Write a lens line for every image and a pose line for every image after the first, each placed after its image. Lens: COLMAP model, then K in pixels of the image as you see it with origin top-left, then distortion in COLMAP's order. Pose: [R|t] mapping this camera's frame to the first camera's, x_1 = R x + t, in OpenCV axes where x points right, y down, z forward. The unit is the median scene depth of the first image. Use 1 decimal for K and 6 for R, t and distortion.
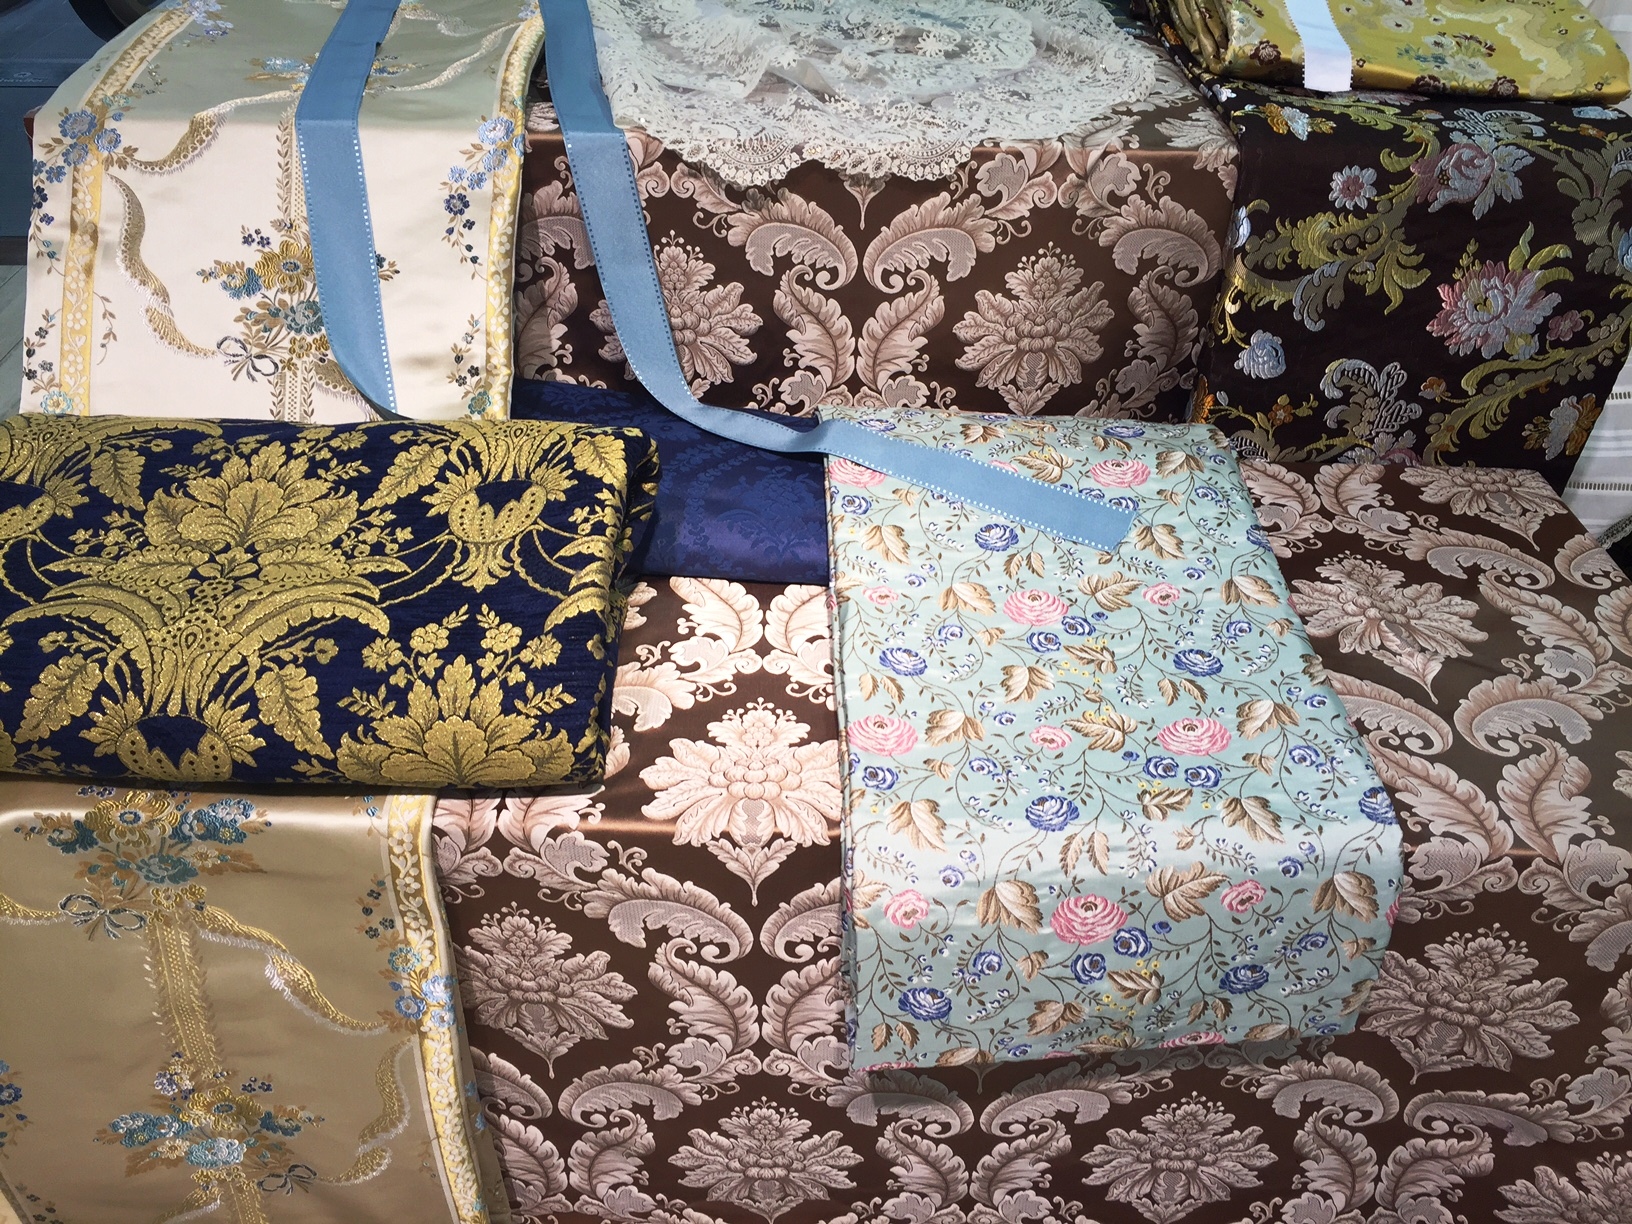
lens RADIAL K [[1380.9, 0, 816.0], [0, 1380.9, 612.0], [0, 0, 1]] dist [0.081695, -0.118668]
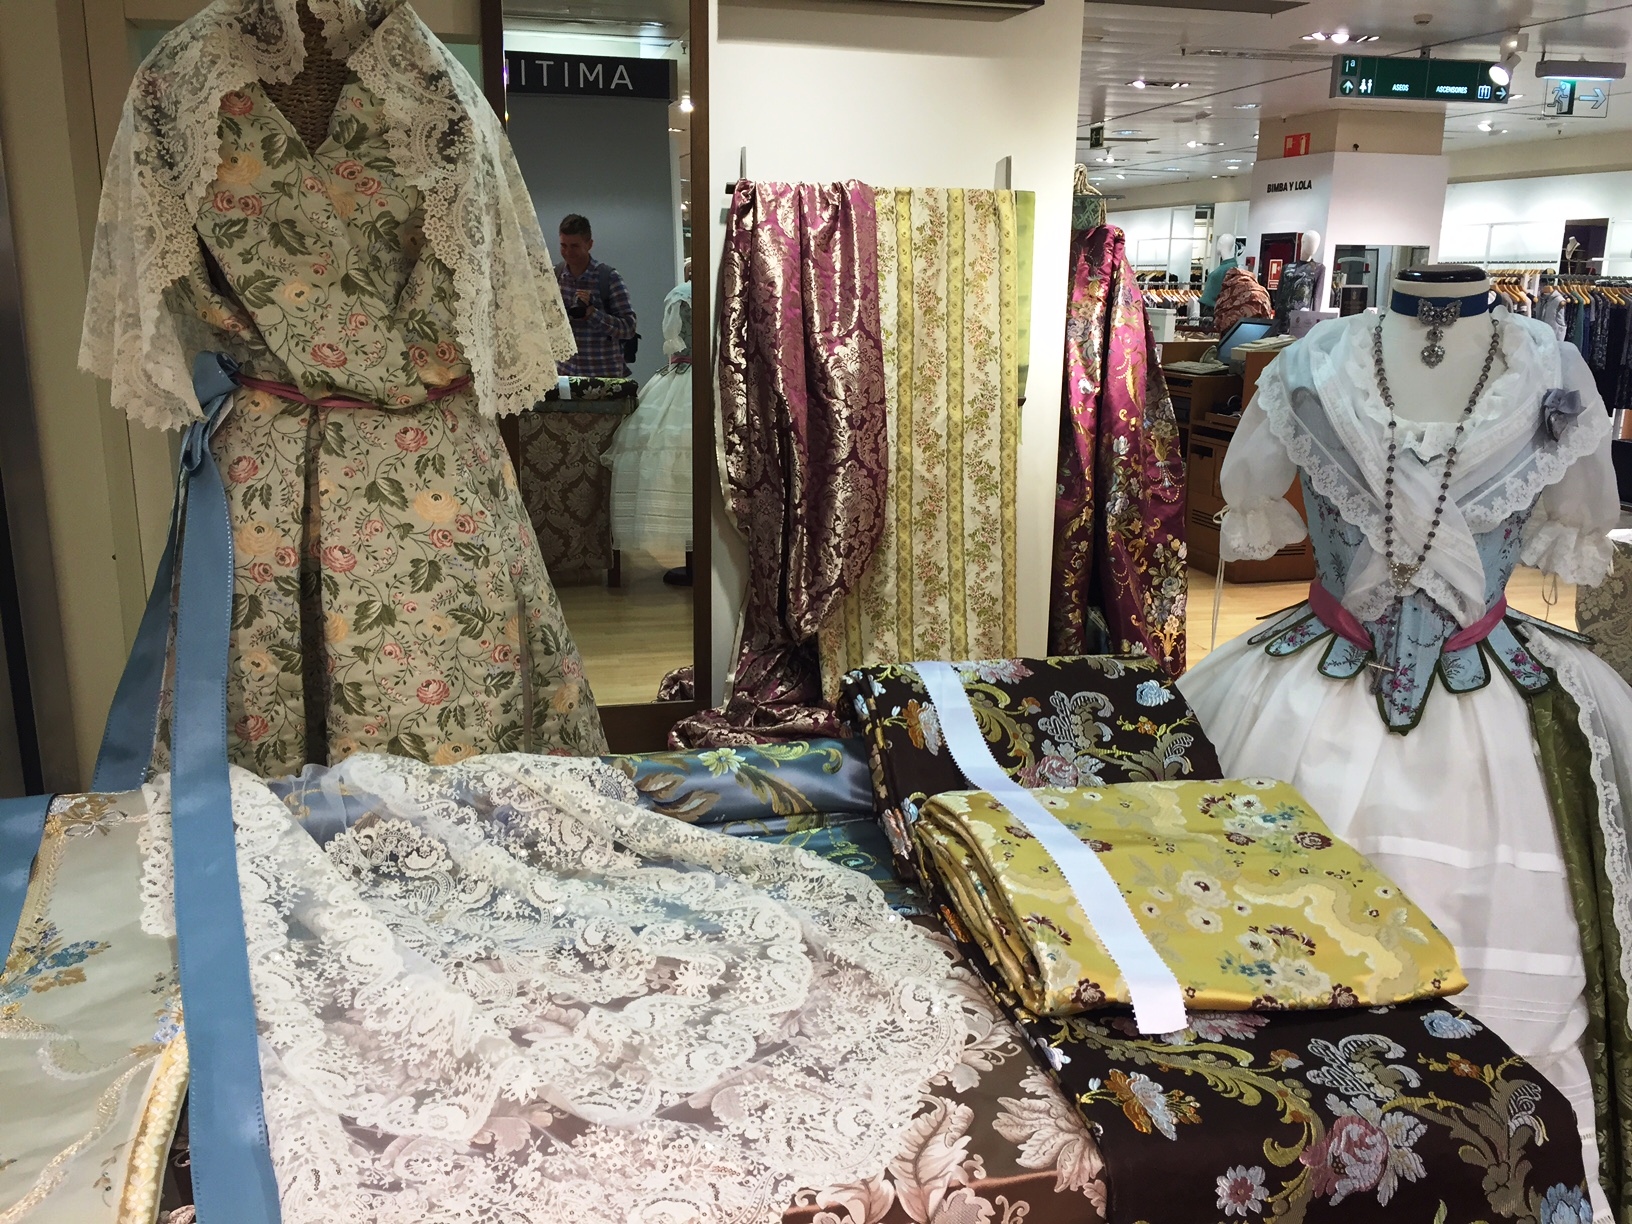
lens RADIAL K [[1380.9, 0, 816.0], [0, 1380.9, 612.0], [0, 0, 1]] dist [0.081695, -0.118668]
pose [[0.972422, -0.061262, 0.225039, -0.020736], [0.140658, 0.923708, -0.356341, -0.336532], [-0.186040, 0.378167, 0.906851, 0.163714]]
